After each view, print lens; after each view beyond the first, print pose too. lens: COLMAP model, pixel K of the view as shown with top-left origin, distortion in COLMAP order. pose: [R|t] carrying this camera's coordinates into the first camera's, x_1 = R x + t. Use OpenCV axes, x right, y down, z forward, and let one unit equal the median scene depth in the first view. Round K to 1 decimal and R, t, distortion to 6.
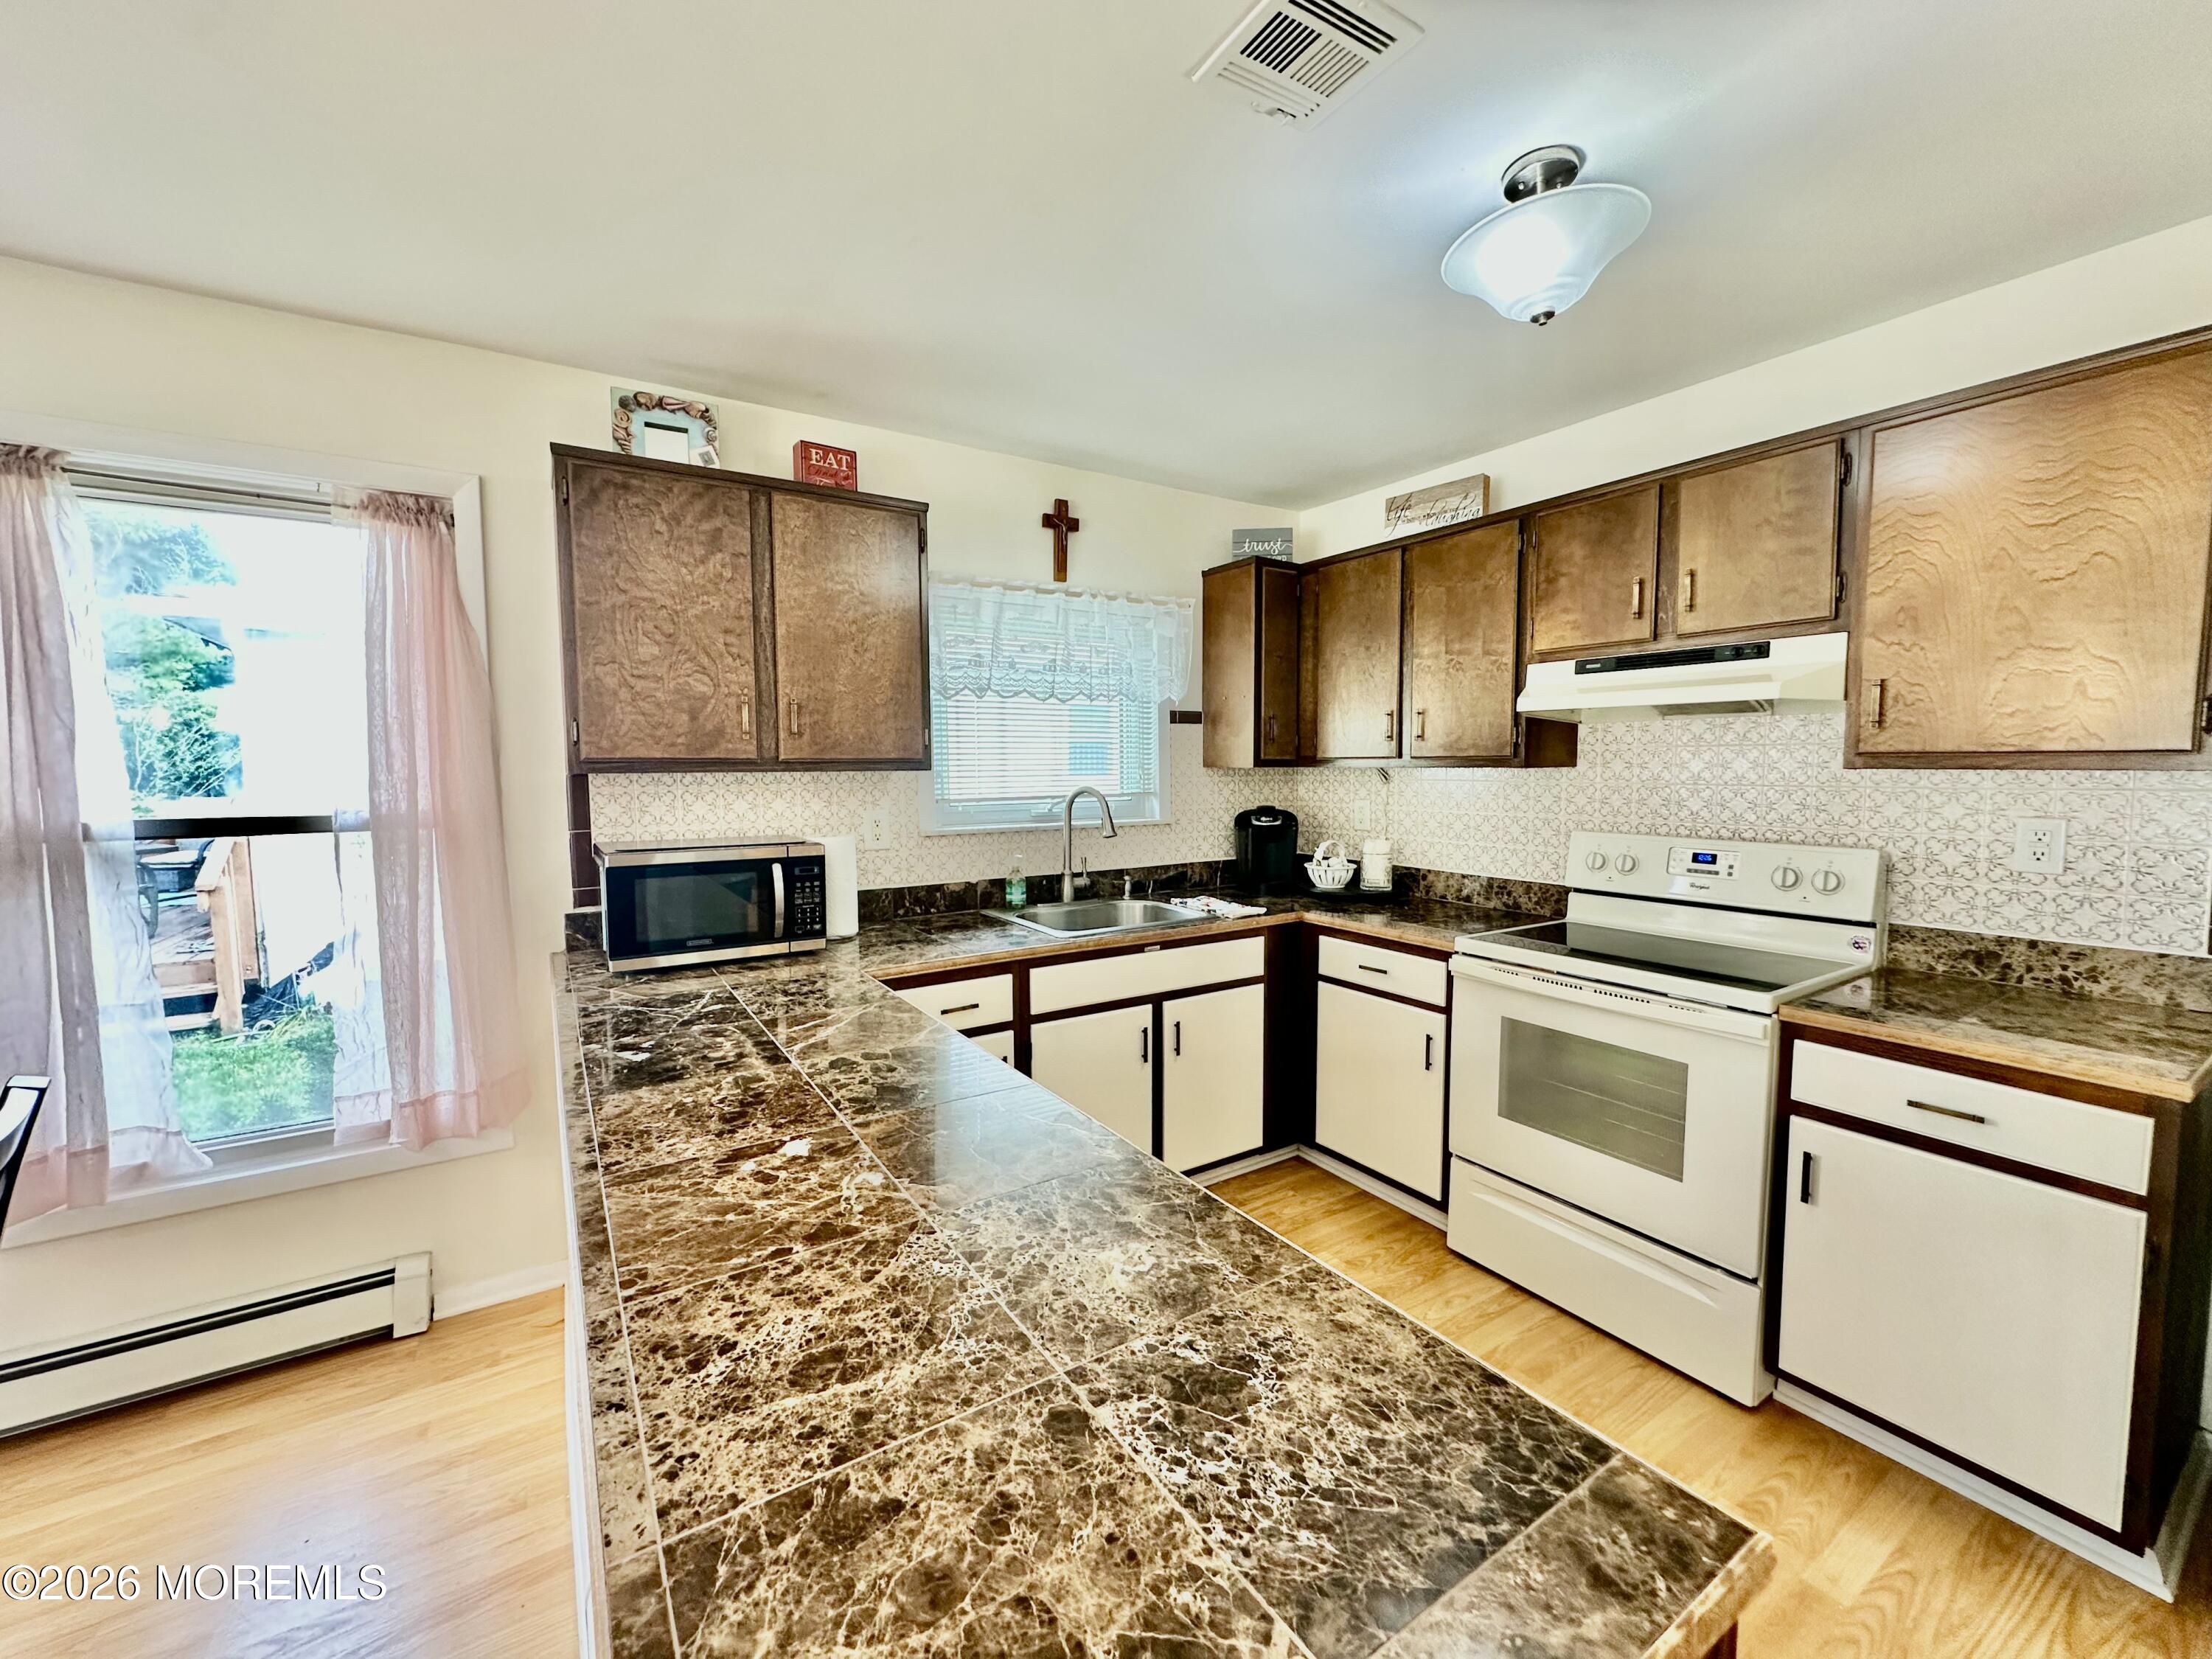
lens RADIAL K [[881.3, 0, 1103.4], [0, 881.3, 827.4], [0, 0, 1]] dist [-0.004435, 0.001318]
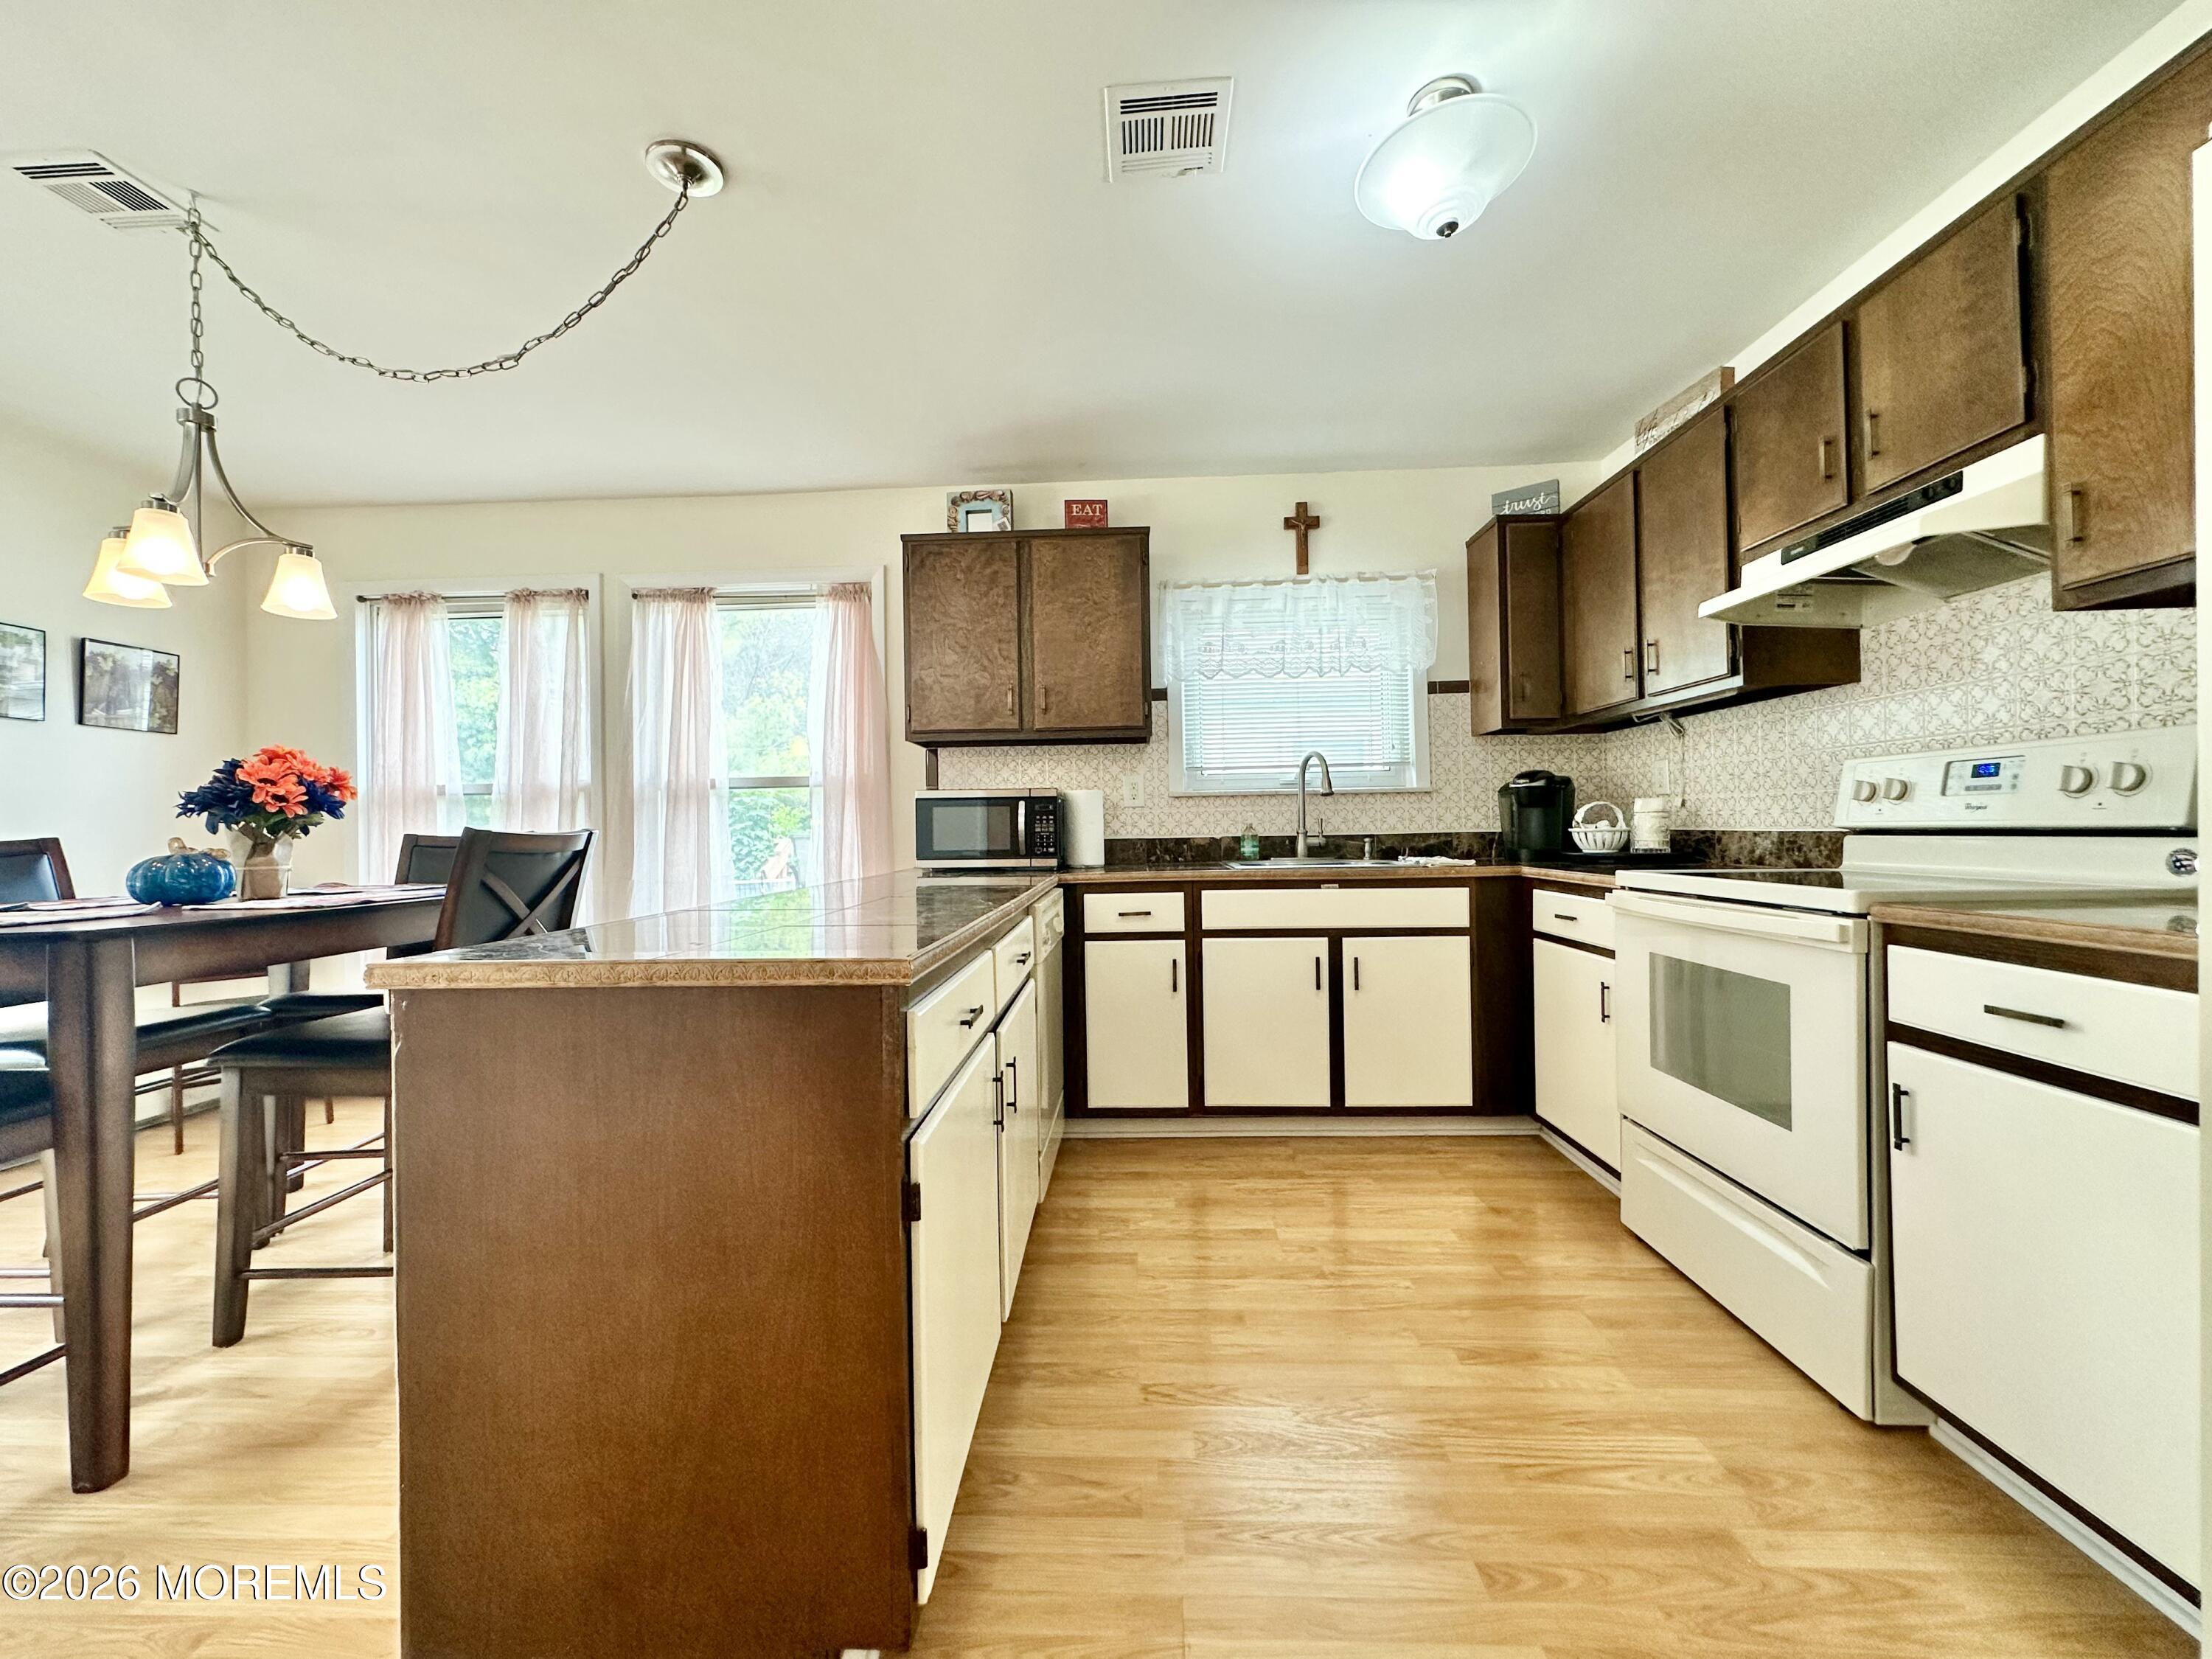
lens RADIAL K [[881.3, 0, 1103.4], [0, 881.3, 827.4], [0, 0, 1]] dist [-0.004435, 0.001318]
pose [[0.819370, -0.011614, -0.573147, 0.501121], [-0.027538, 0.997843, -0.059588, 0.153350], [0.572603, 0.064608, 0.817283, -0.055754]]
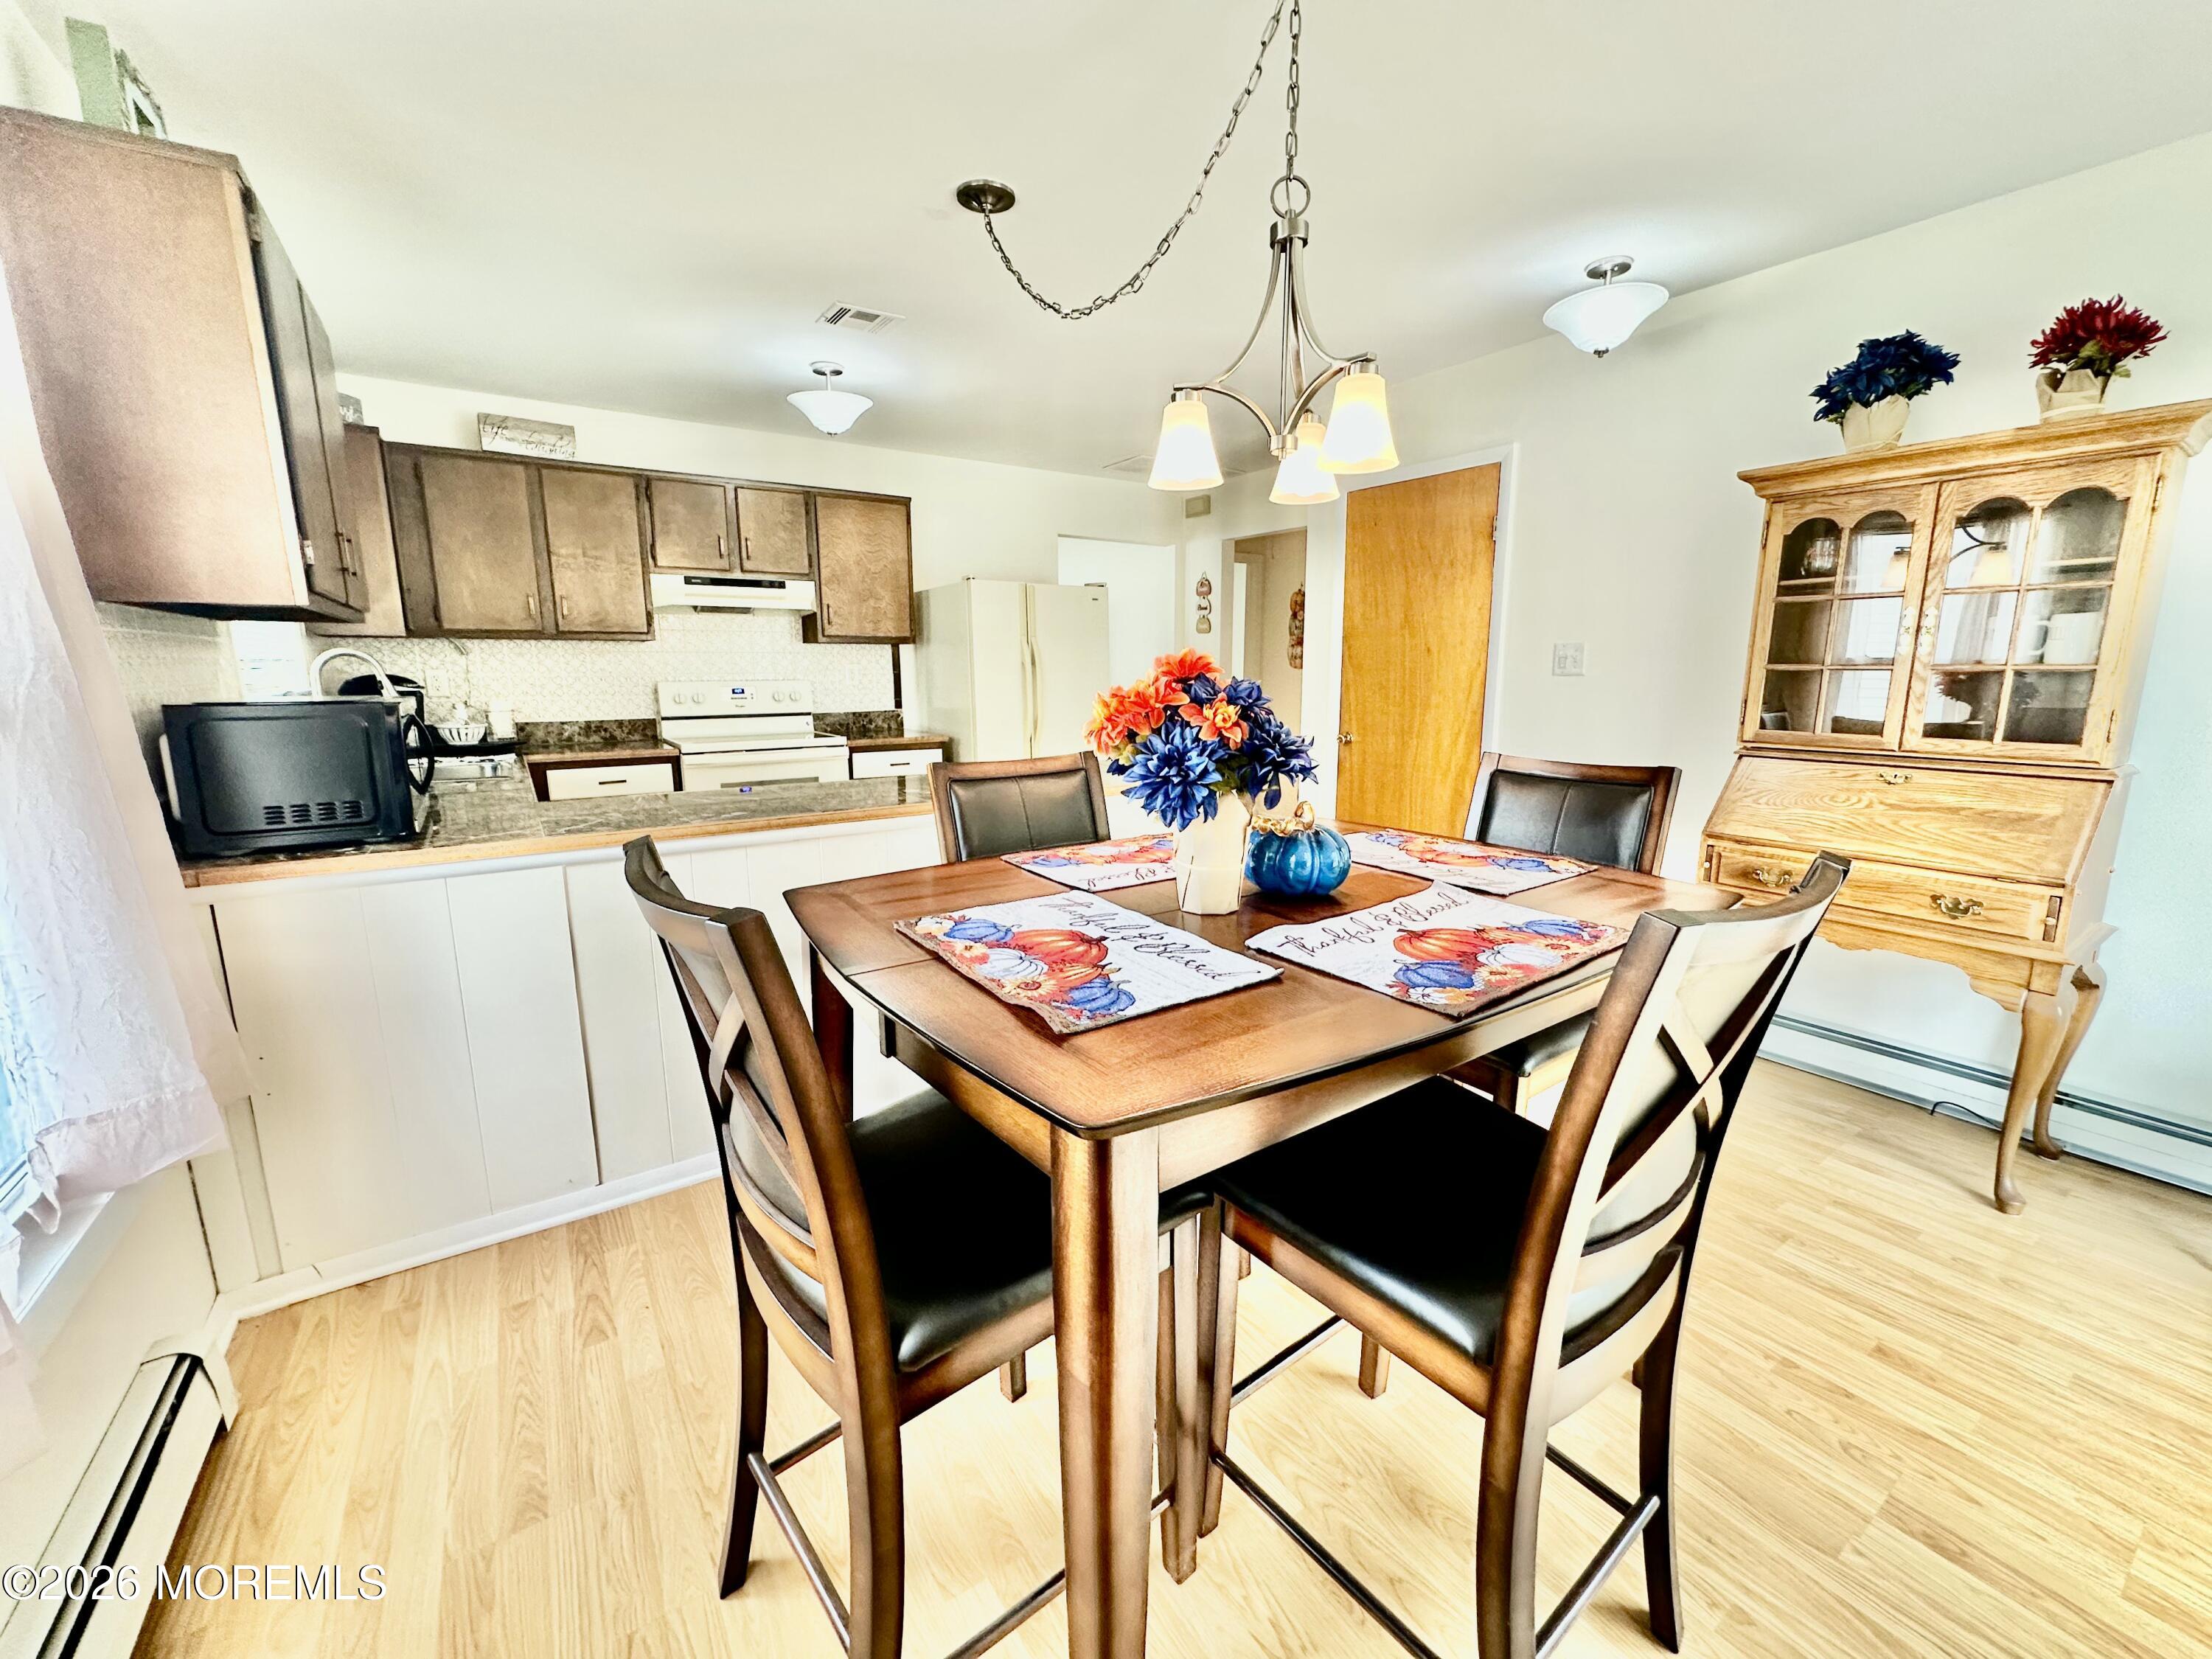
lens RADIAL K [[881.3, 0, 1103.4], [0, 881.3, 827.4], [0, 0, 1]] dist [-0.004435, 0.001318]
pose [[-0.024049, -0.177325, 0.983858, -1.273516], [0.073333, 0.981179, 0.178635, 0.042465], [-0.997018, 0.076445, -0.010593, 0.262970]]
